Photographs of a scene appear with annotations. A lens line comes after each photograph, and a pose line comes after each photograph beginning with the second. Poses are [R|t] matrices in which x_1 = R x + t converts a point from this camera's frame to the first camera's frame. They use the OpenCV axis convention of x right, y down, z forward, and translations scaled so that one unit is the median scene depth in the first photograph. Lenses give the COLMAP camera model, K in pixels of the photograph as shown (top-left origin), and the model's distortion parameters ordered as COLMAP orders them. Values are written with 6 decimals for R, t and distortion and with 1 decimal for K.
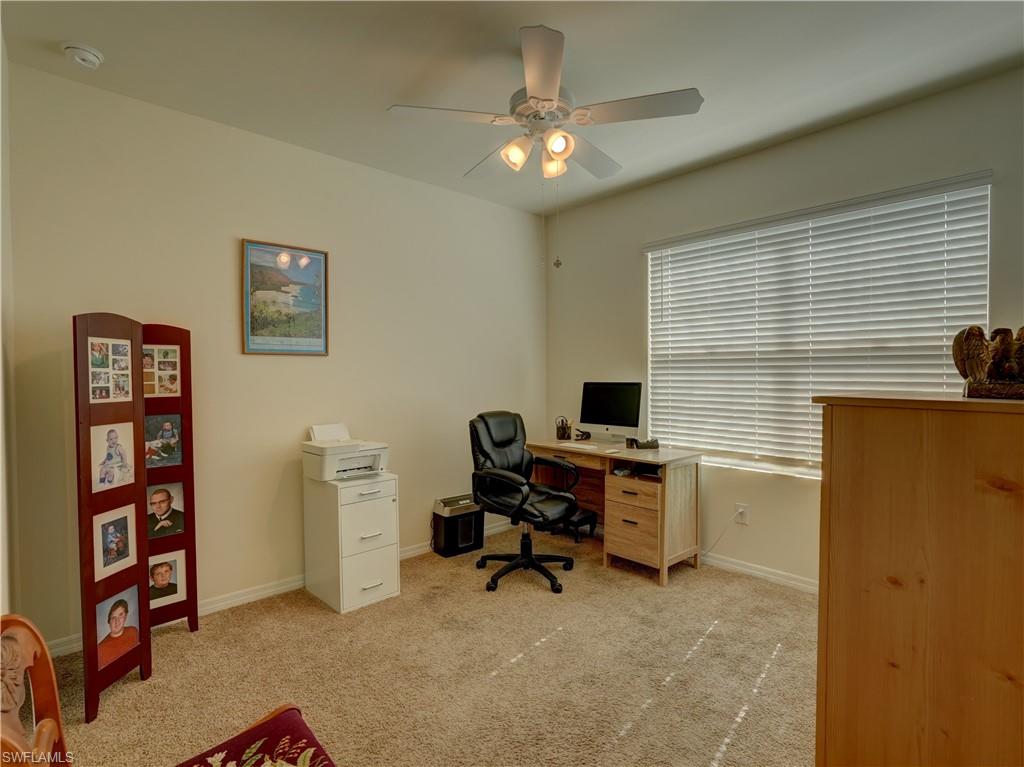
lens RADIAL K [[509.0, 0, 512.0], [0, 509.0, 383.5], [0, 0, 1]] dist [-0.004354, 0.001387]
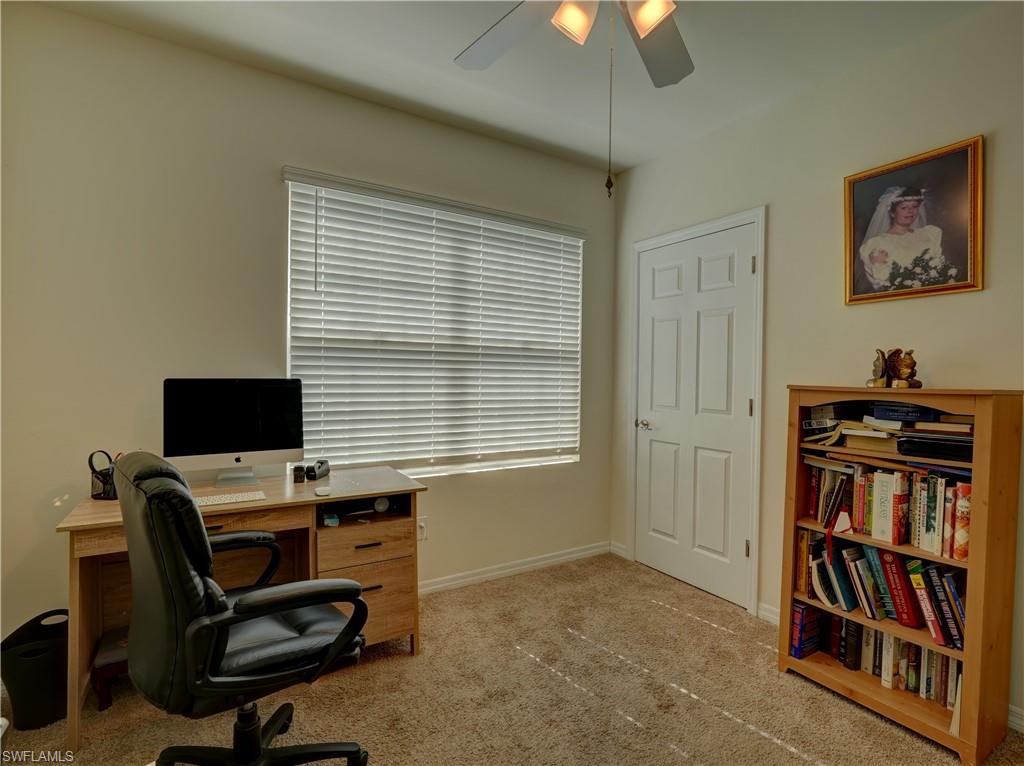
lens RADIAL K [[509.0, 0, 512.0], [0, 509.0, 383.0], [0, 0, 1]] dist [-0.004354, 0.001387]
pose [[0.185823, -0.014923, 0.982470, -0.381604], [0.003062, 0.999889, 0.014608, -0.006338], [-0.982578, 0.000294, 0.185848, 0.691275]]
